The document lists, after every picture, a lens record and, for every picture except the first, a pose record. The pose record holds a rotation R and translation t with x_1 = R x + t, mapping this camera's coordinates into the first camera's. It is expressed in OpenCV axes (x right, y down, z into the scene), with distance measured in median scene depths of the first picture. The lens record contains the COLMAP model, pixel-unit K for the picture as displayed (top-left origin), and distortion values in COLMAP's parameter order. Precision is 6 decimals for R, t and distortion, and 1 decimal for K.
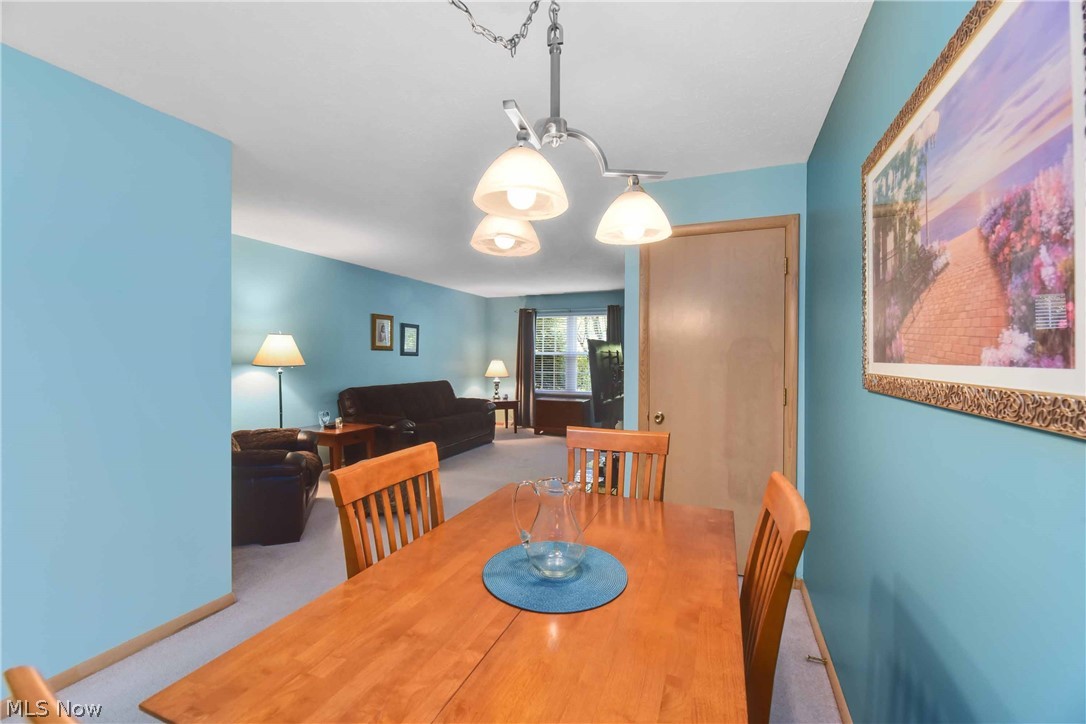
lens RADIAL K [[449.6, 0, 543.0], [0, 449.6, 362.0], [0, 0, 1]] dist [-0.000060, -0.000072]
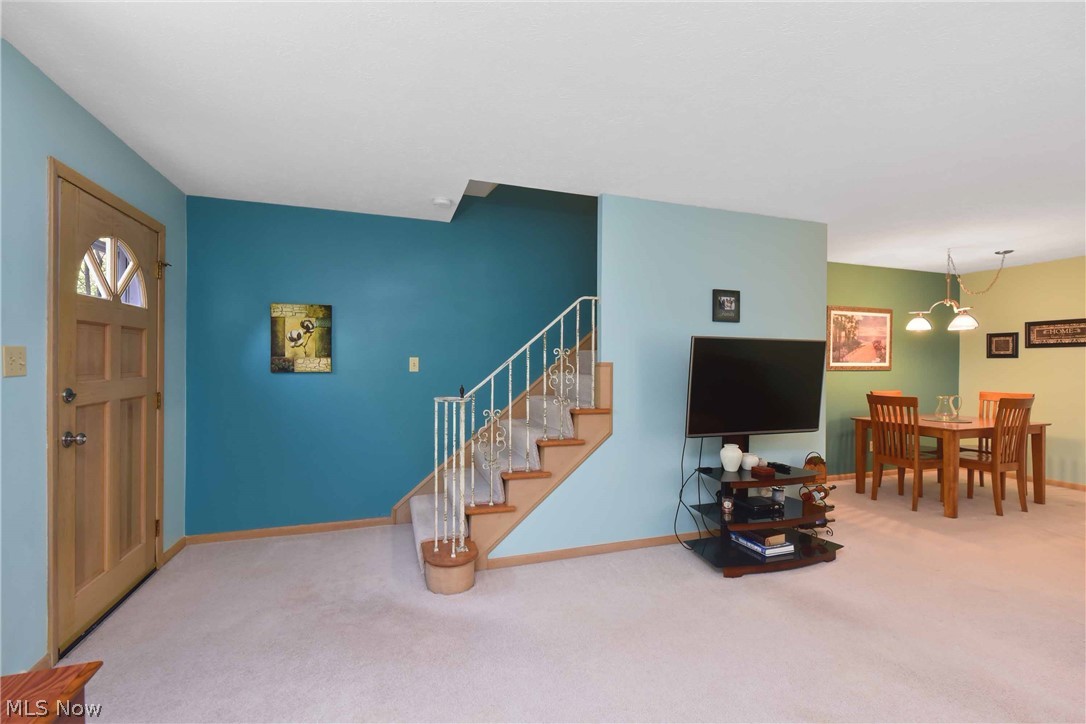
lens RADIAL K [[488.2, 0, 543.0], [0, 488.2, 362.0], [0, 0, 1]] dist [-0.001000, -0.000074]
pose [[-0.662140, -0.005687, 0.749358, -0.824611], [-0.000225, 0.999973, 0.007390, -0.039340], [-0.749380, 0.004725, -0.662123, 6.424770]]
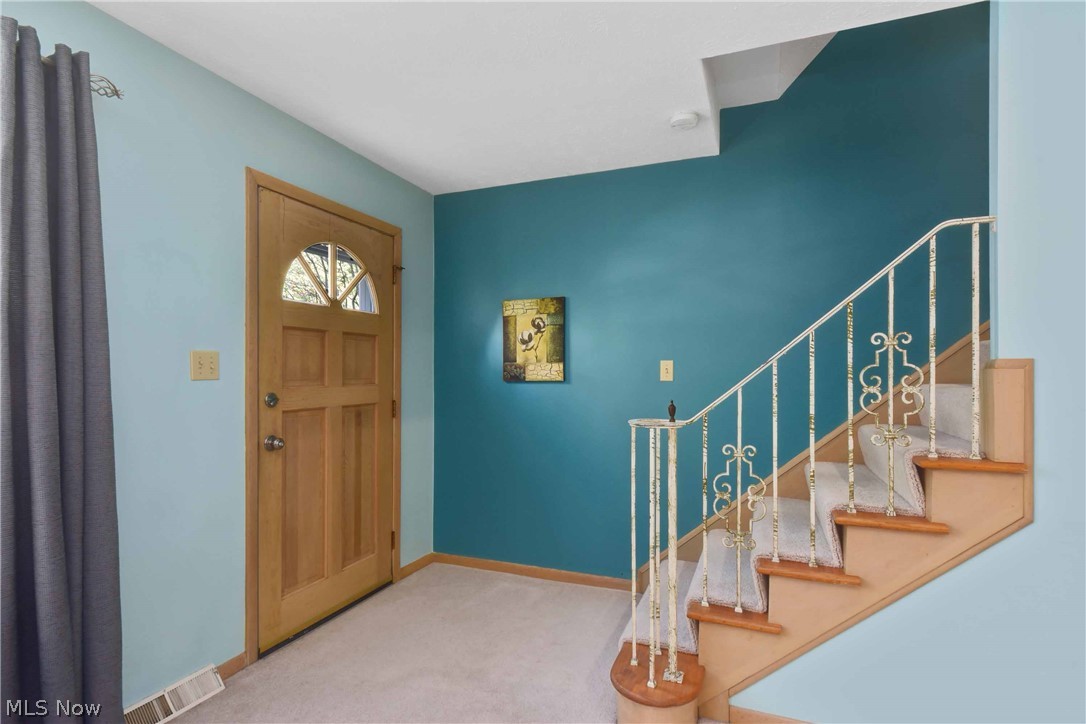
lens RADIAL K [[544.6, 0, 542.9], [0, 544.6, 374.8], [0, 0, 1]] dist [0.000324, -0.000150]
pose [[-0.005407, -0.001758, 0.999984, -0.216952], [0.009824, 0.999950, 0.001811, 0.024926], [-0.999937, 0.009834, -0.005389, 5.242528]]
